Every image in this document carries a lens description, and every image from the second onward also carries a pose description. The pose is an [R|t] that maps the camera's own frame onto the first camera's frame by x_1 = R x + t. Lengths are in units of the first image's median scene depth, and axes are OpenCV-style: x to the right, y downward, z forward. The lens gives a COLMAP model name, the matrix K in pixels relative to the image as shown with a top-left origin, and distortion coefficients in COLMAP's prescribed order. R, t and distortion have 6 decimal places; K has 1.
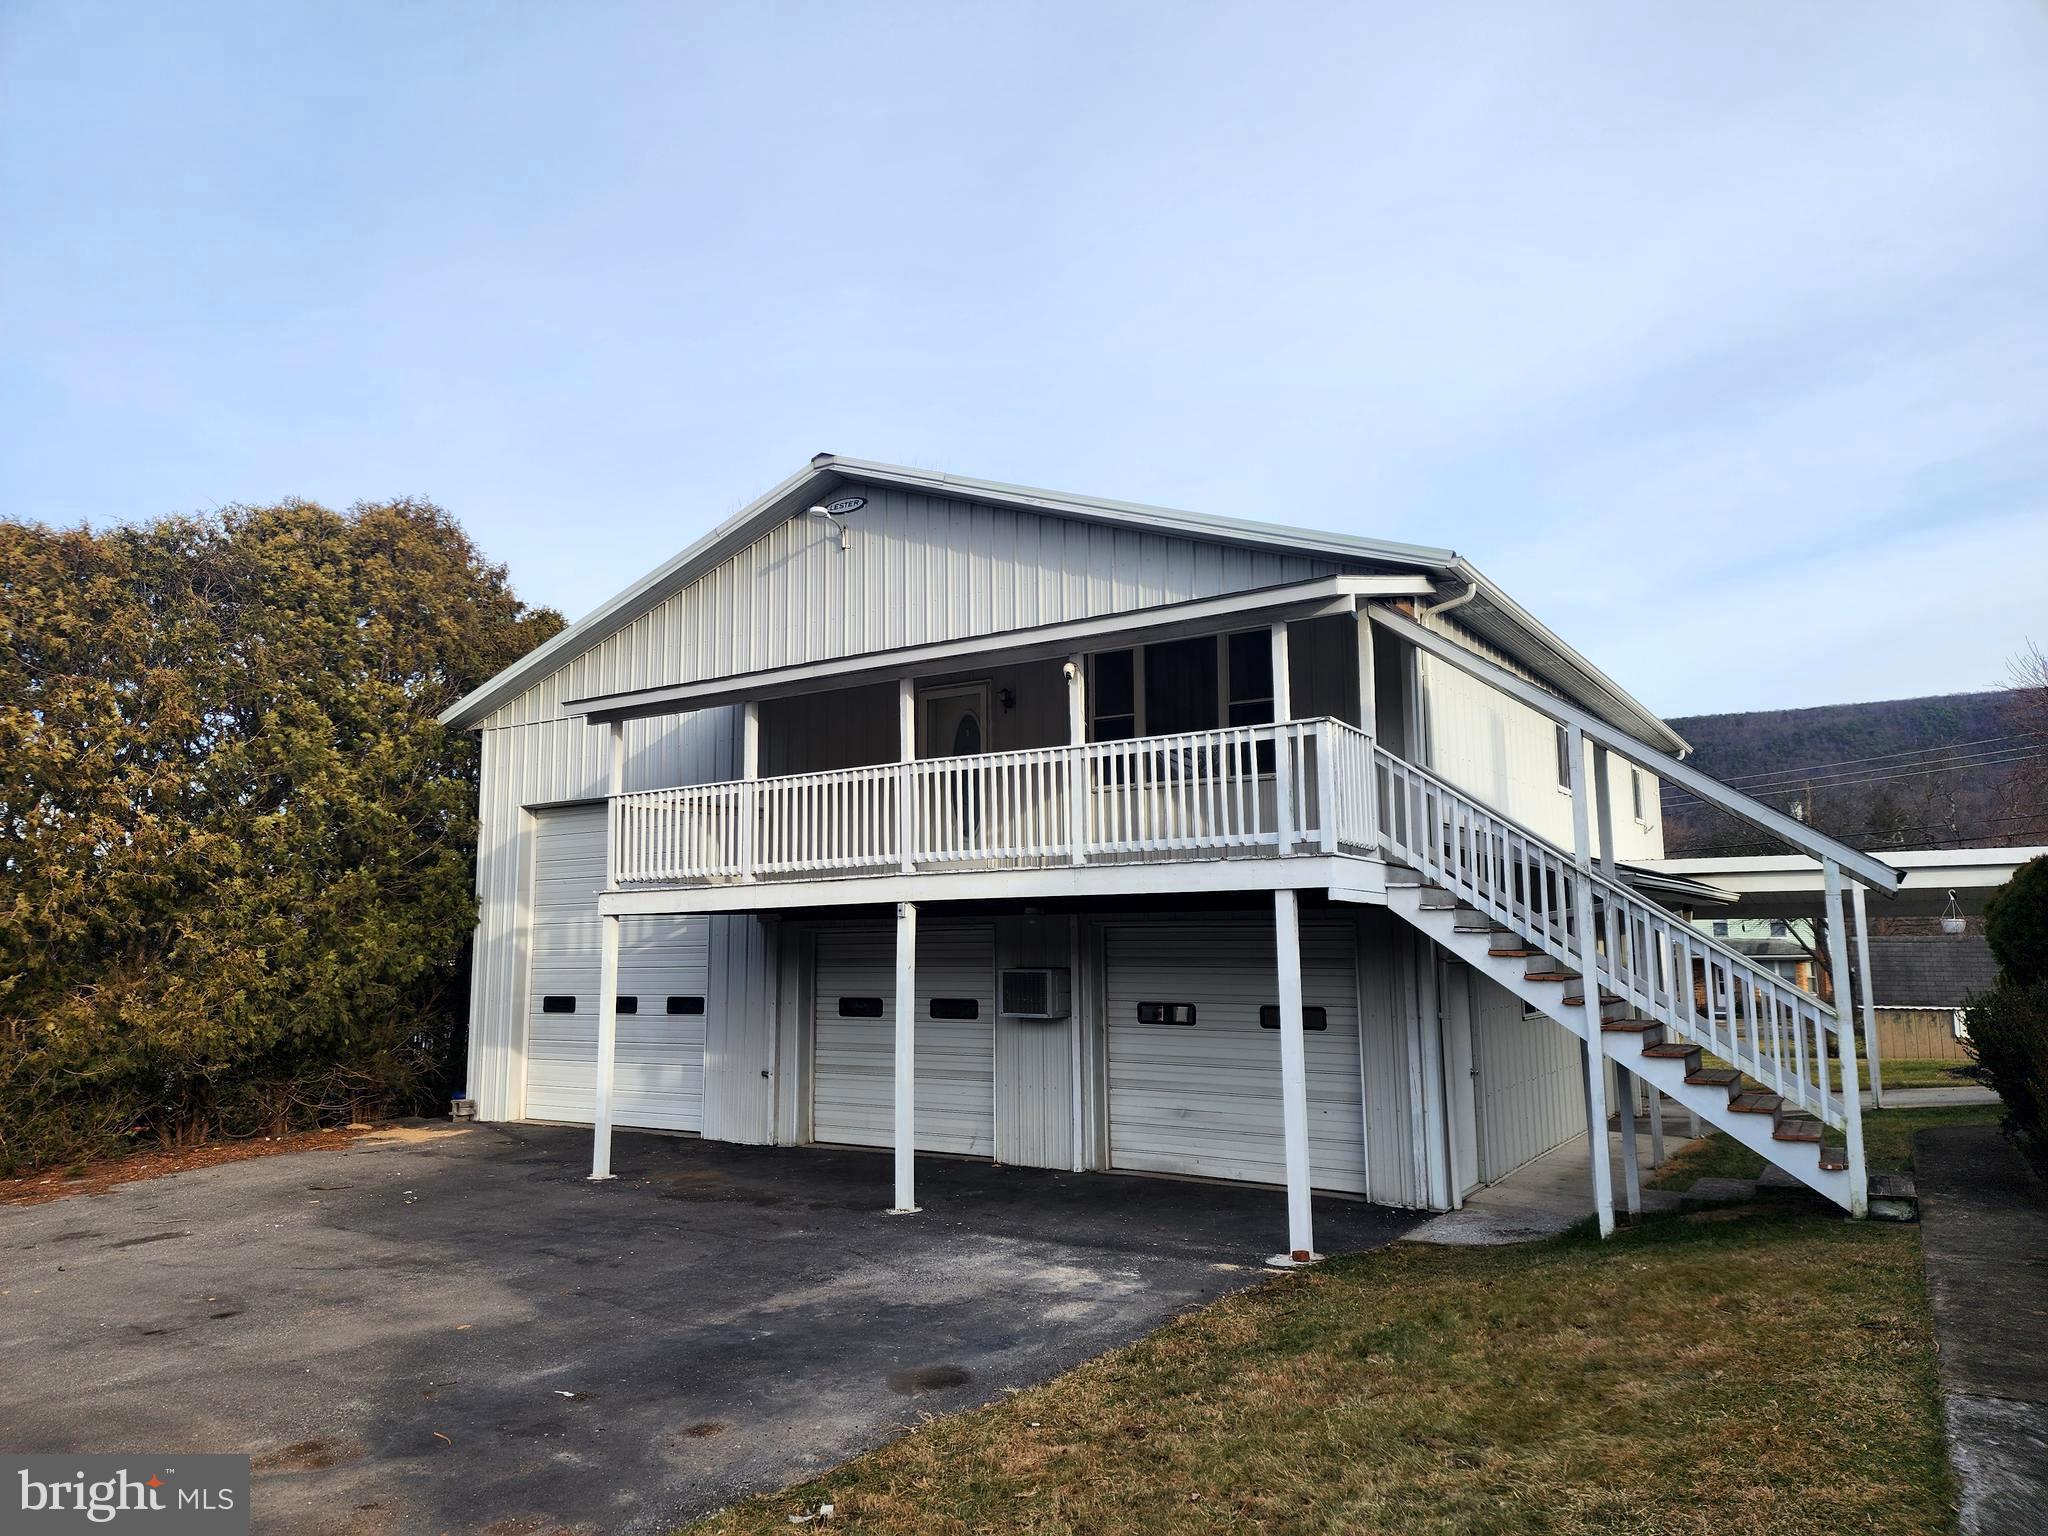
lens RADIAL K [[1367.9, 0, 1011.8], [0, 1367.9, 751.9], [0, 0, 1]] dist [0.082499, -0.085397]
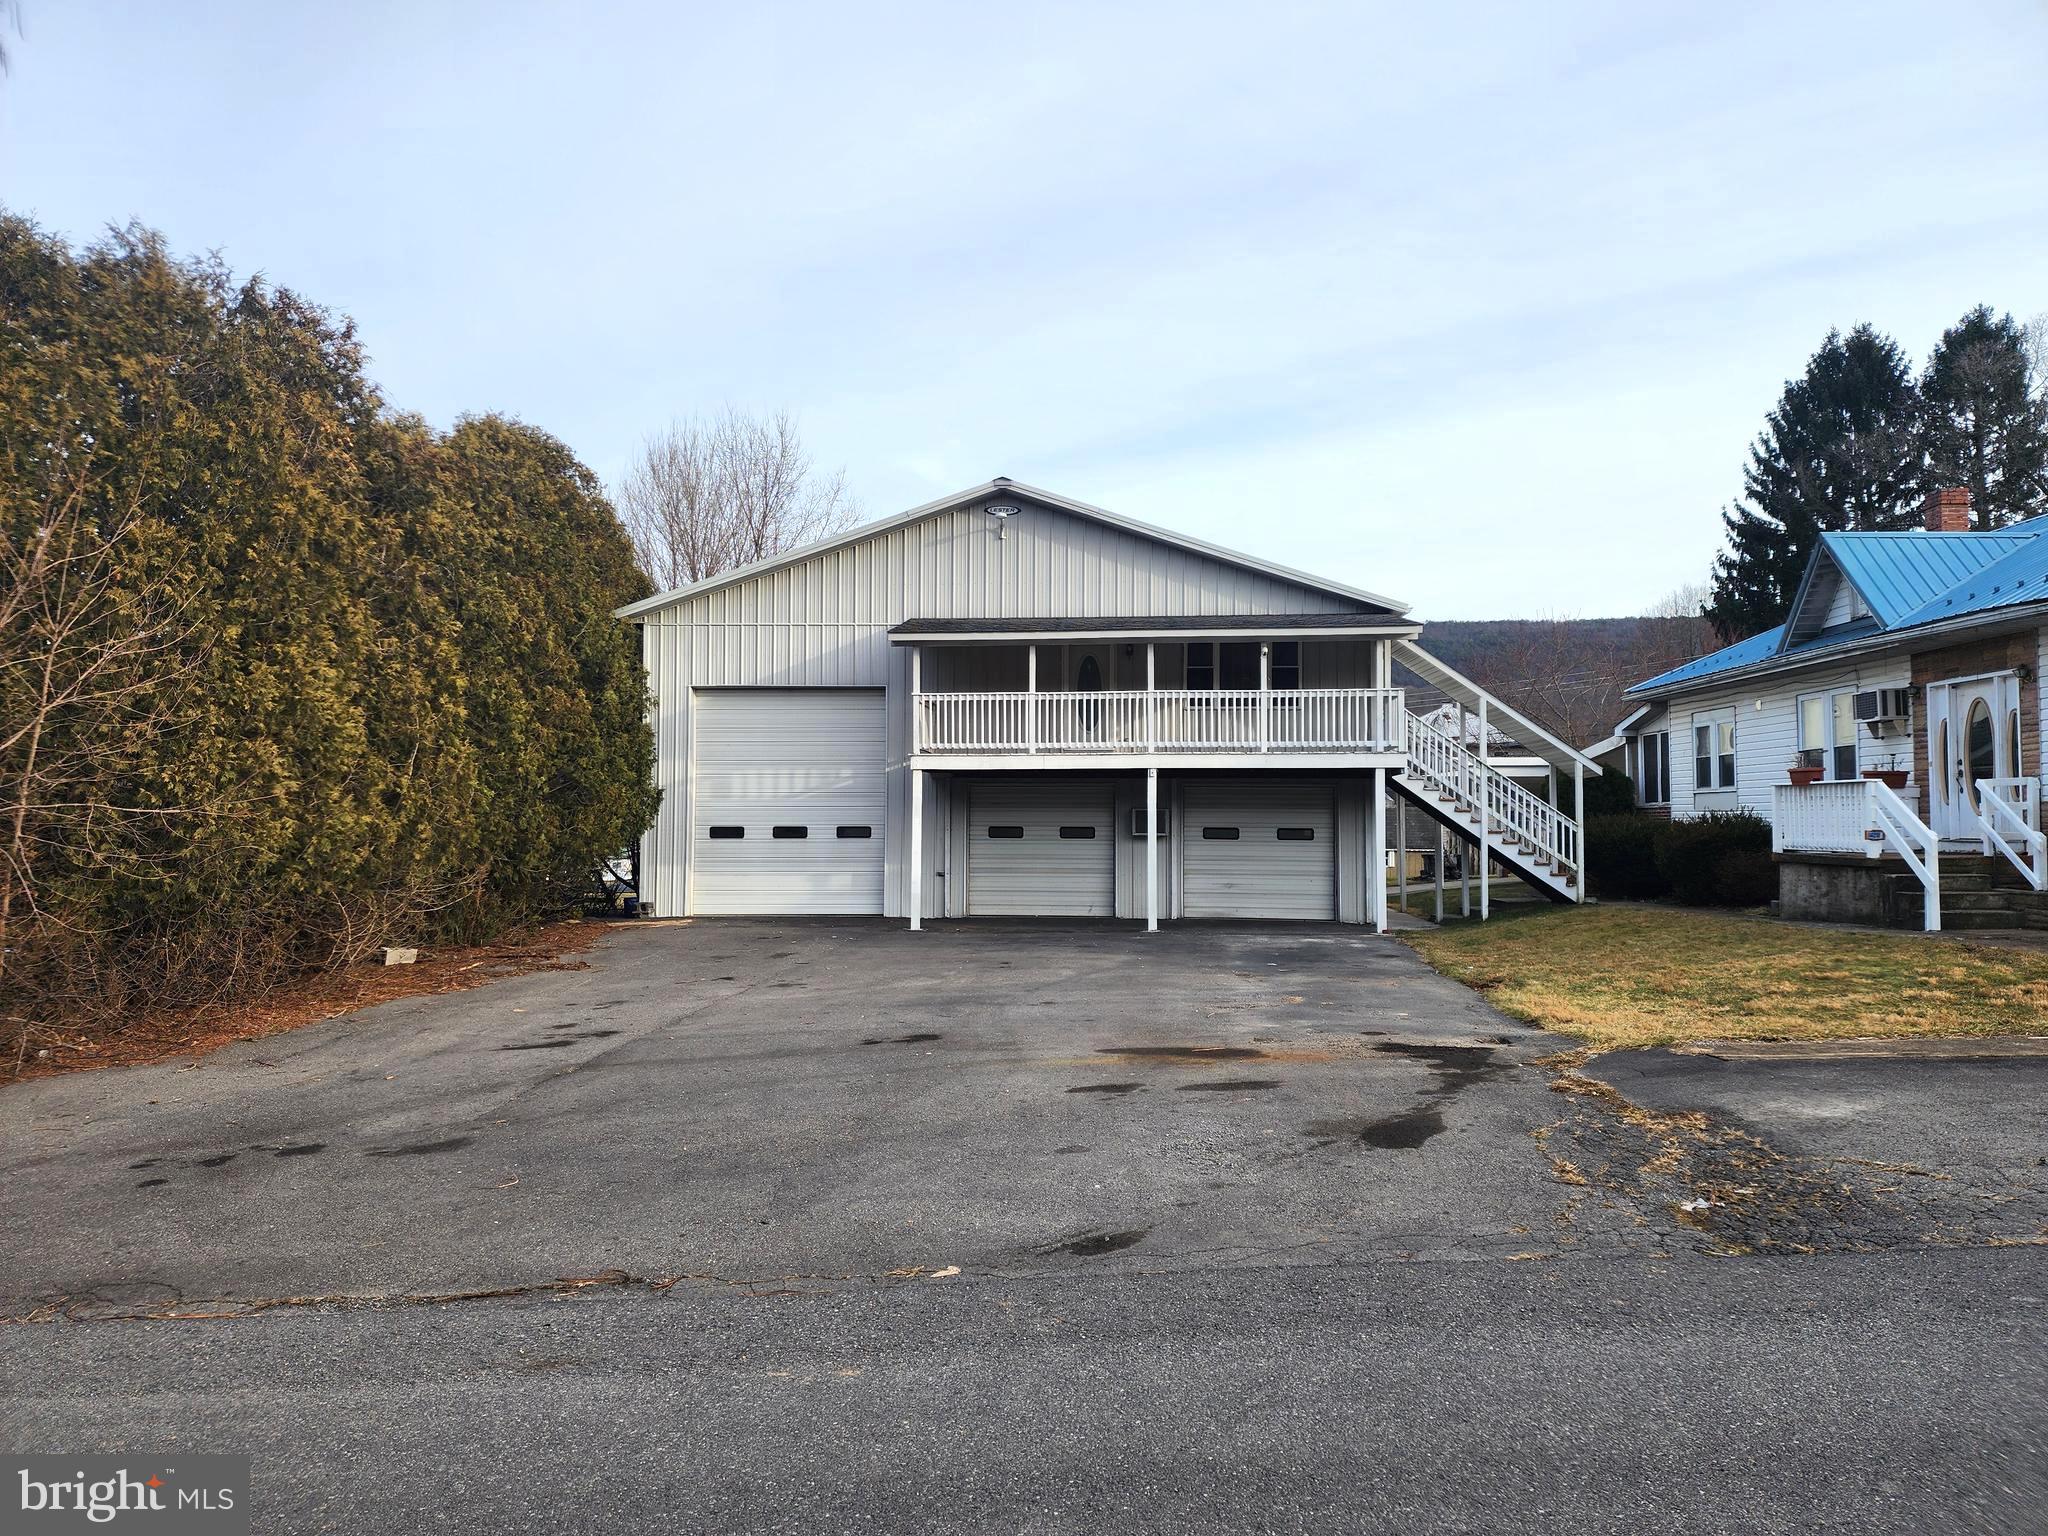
lens RADIAL K [[1367.9, 0, 1006.6], [0, 1367.9, 776.4], [0, 0, 1]] dist [0.082499, -0.085397]
pose [[0.880314, 0.028617, 0.473527, -0.916593], [-0.077661, 0.993406, 0.084342, -0.014905], [-0.467991, -0.111022, 0.876732, -0.419004]]
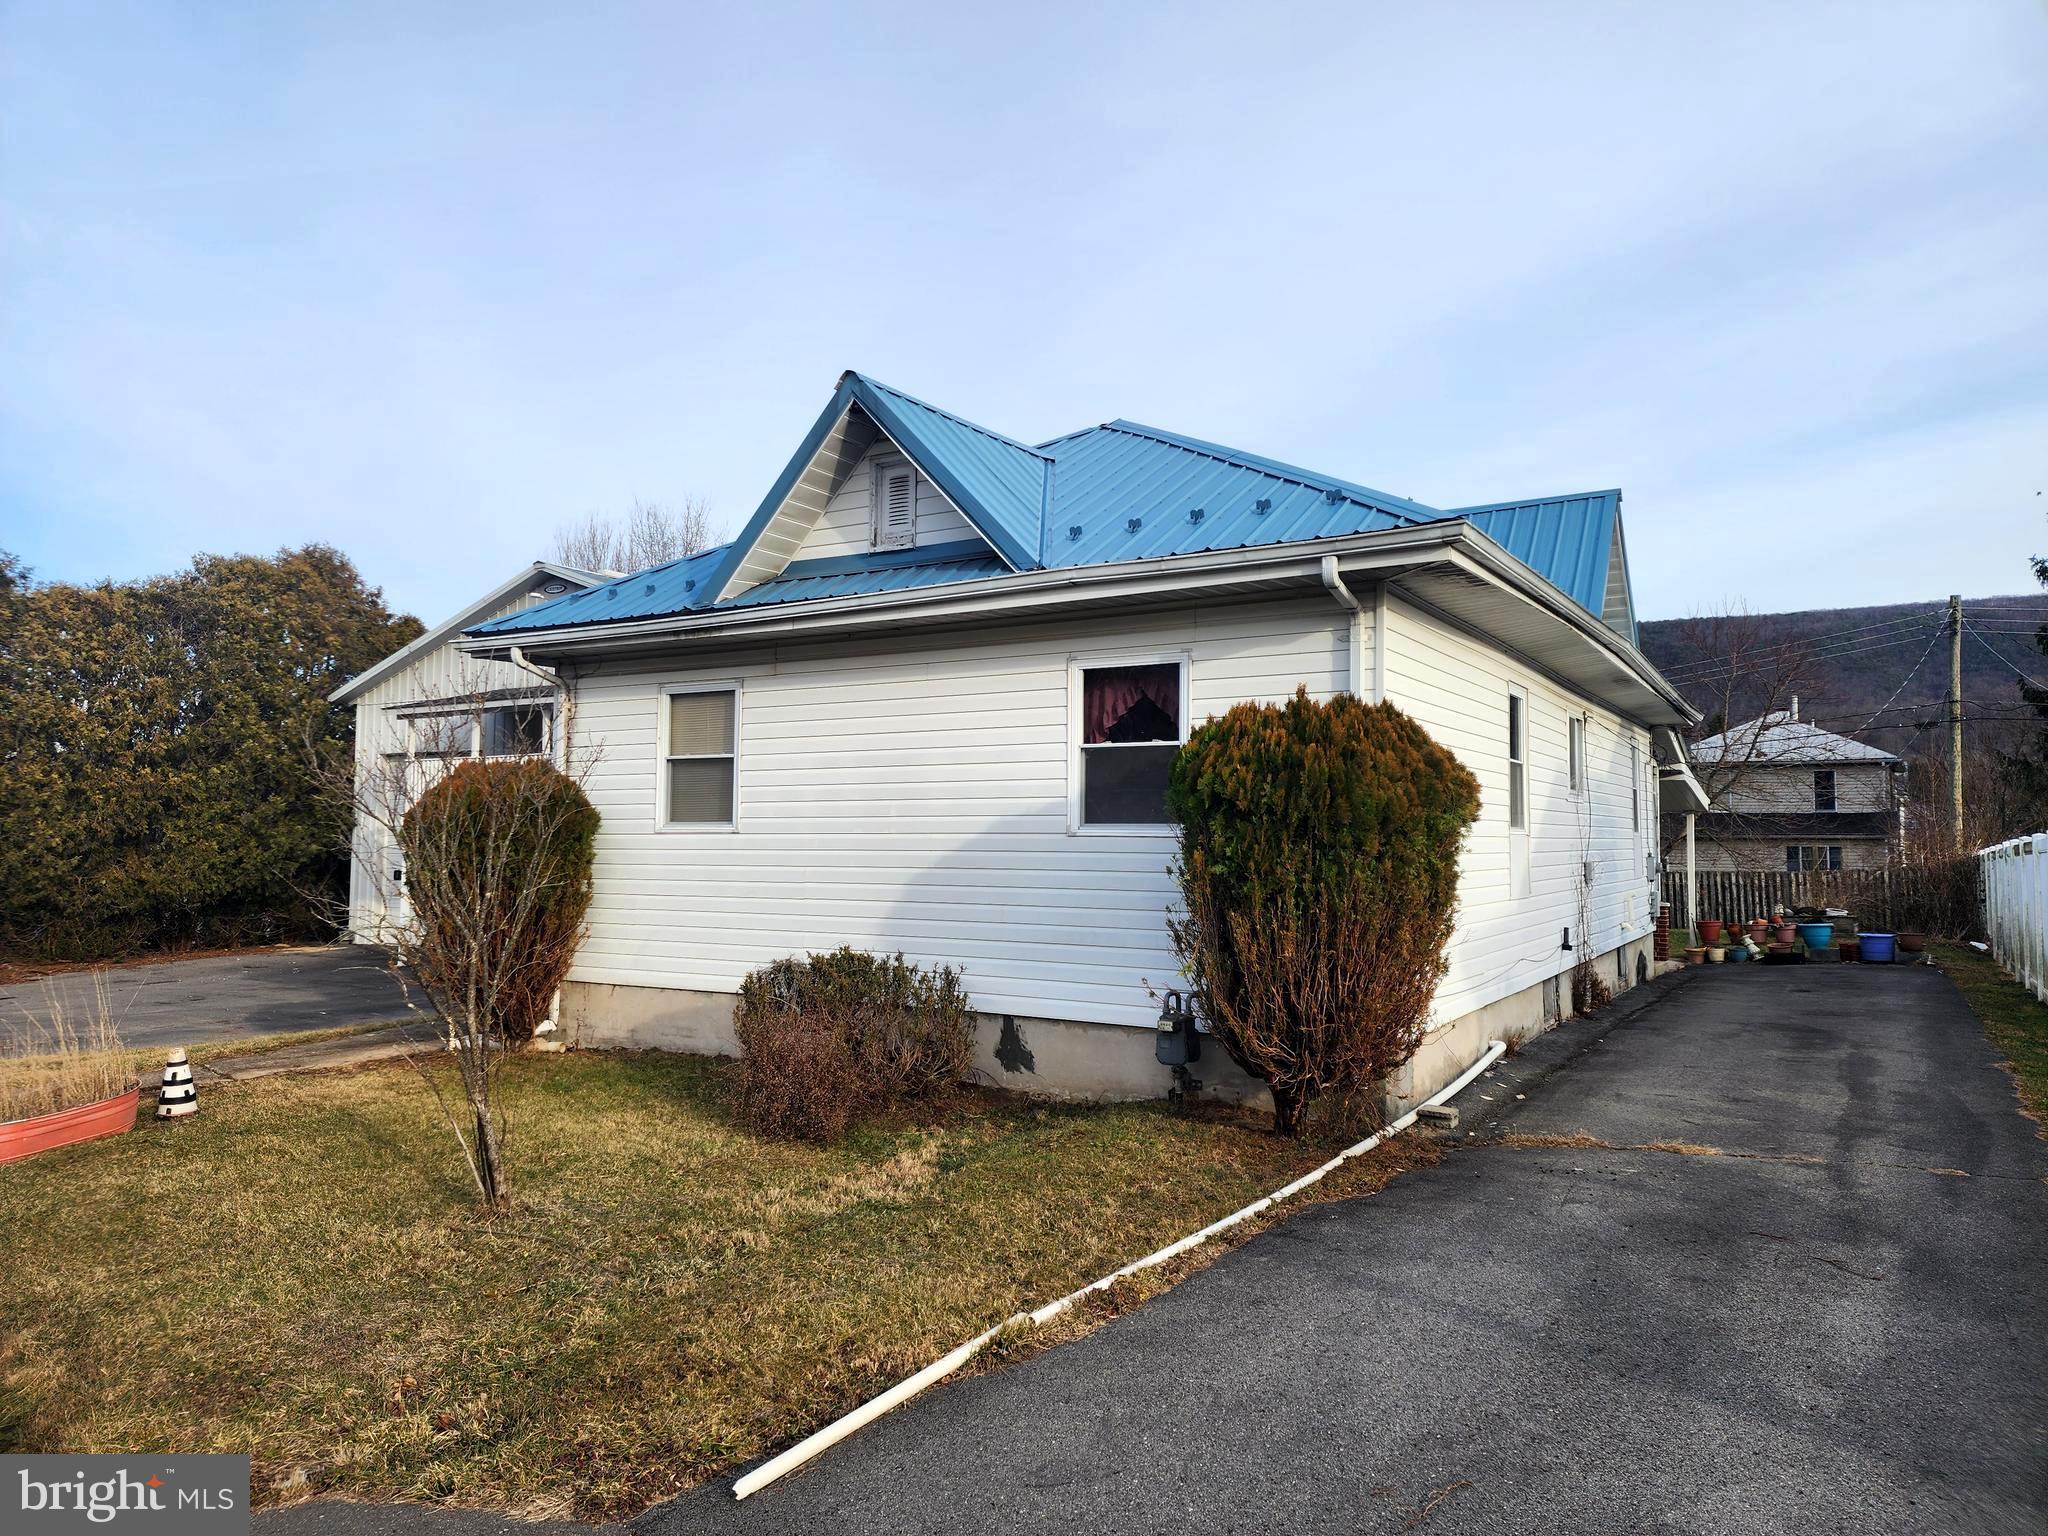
lens RADIAL K [[1367.9, 0, 1031.9], [0, 1367.9, 754.8], [0, 0, 1]] dist [0.082499, -0.085397]
pose [[0.999761, 0.015038, 0.015874, 0.491103], [-0.016279, 0.996566, 0.081184, -0.134954], [-0.014598, -0.081423, 0.996573, -0.812657]]
